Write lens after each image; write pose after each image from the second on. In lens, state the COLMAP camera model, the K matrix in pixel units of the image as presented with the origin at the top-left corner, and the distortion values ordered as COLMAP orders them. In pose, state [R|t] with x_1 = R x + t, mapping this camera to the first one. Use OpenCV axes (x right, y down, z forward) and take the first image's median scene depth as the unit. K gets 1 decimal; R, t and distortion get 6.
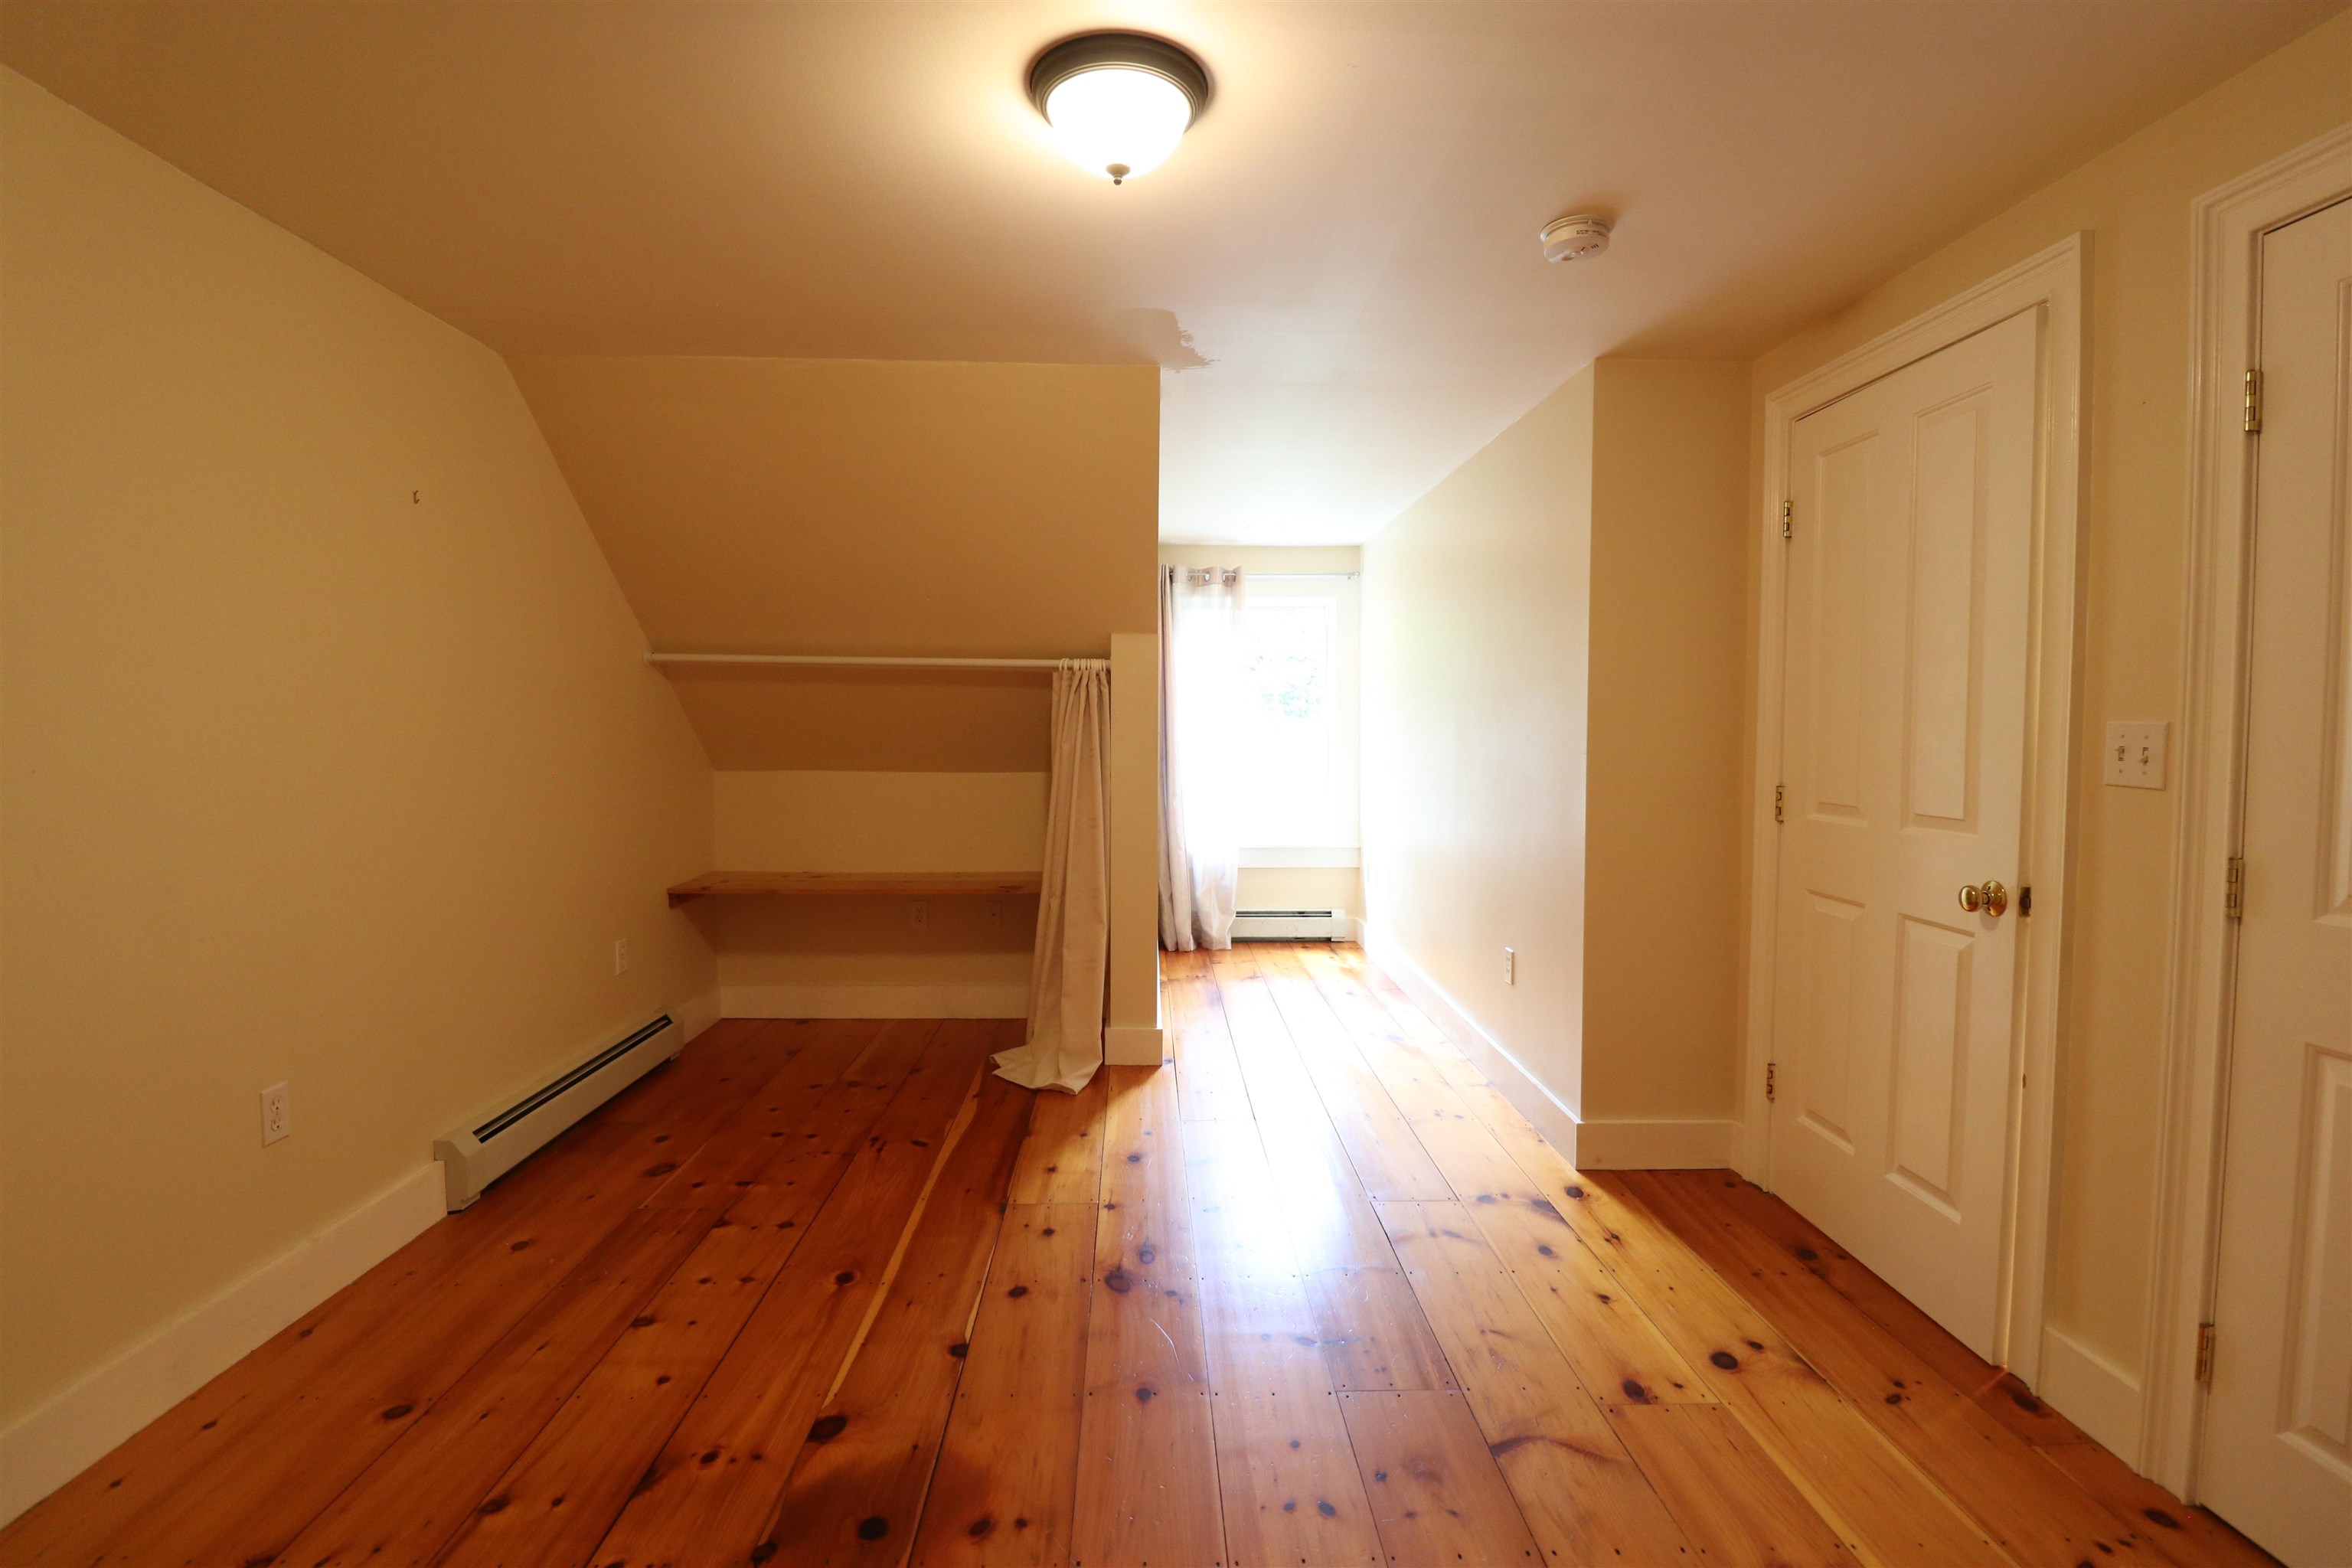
lens RADIAL K [[1080.7, 0, 1175.5], [0, 1080.7, 765.9], [0, 0, 1]] dist [-0.001804, -0.012961]
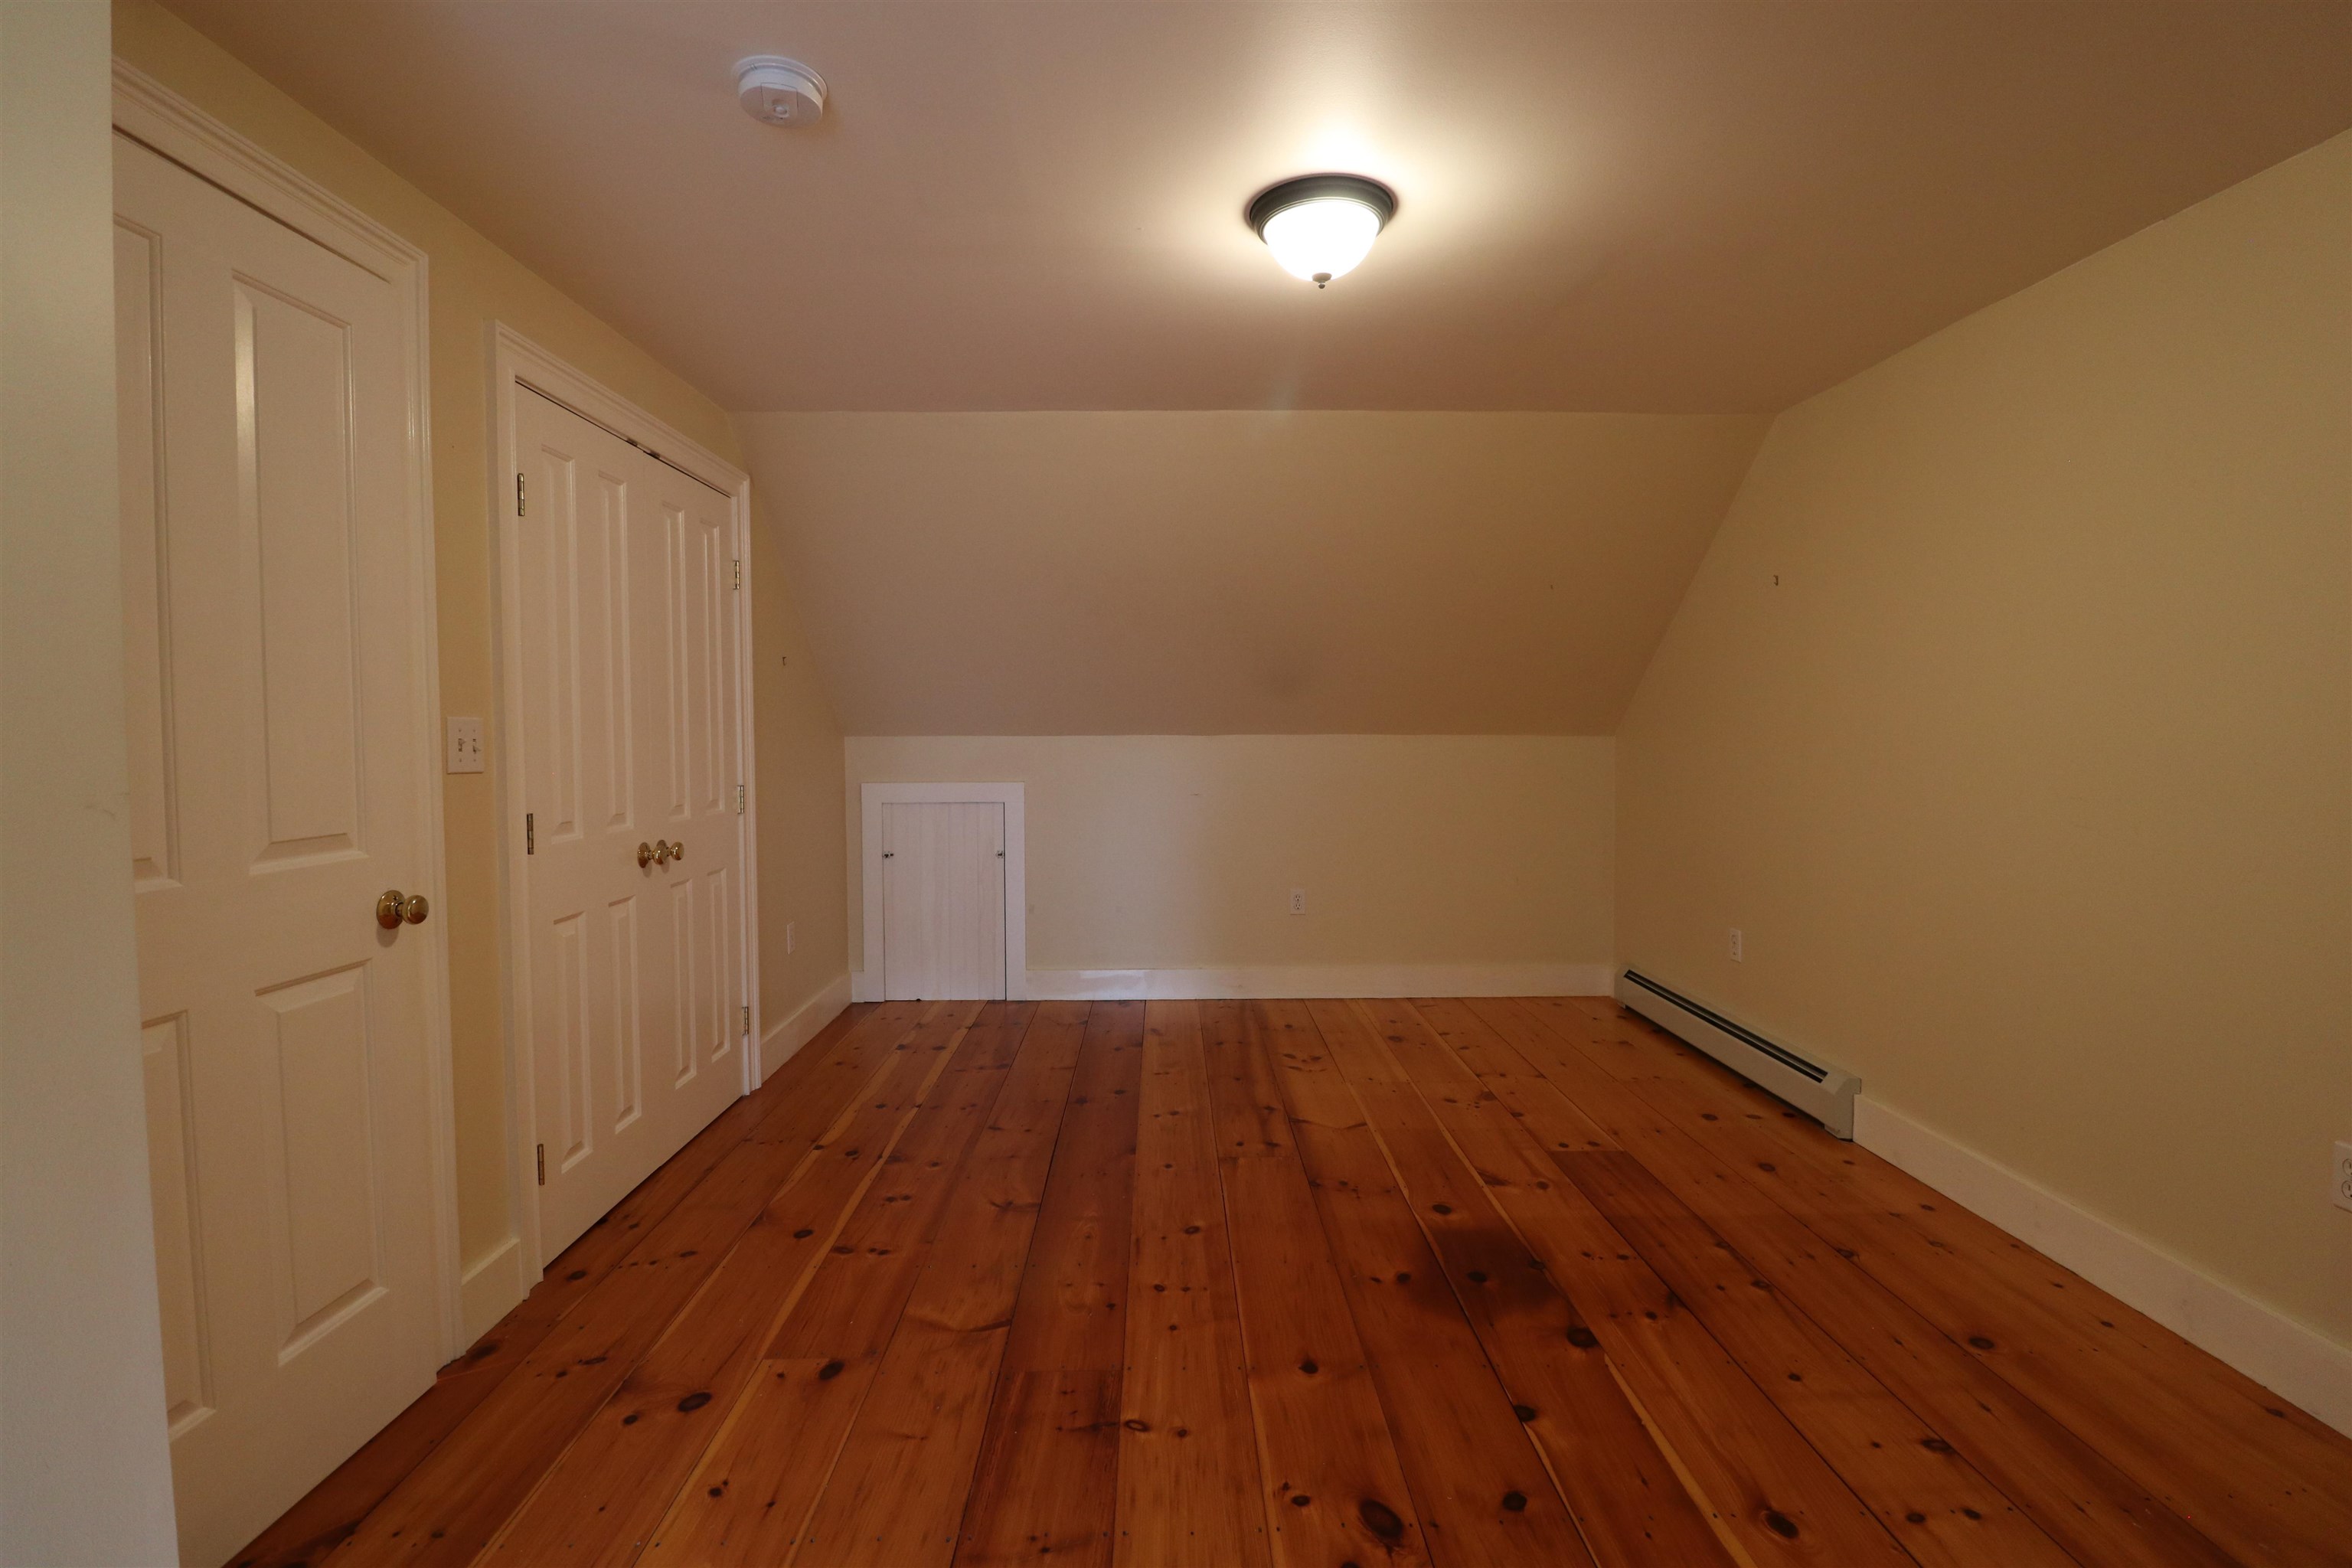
lens RADIAL K [[1080.7, 0, 1175.5], [0, 1080.7, 765.9], [0, 0, 1]] dist [-0.001804, -0.012961]
pose [[-0.999848, -0.000629, 0.017451, 0.081223], [0.000635, 0.997381, 0.072318, -0.067245], [-0.017450, 0.072318, -0.997229, 1.977746]]
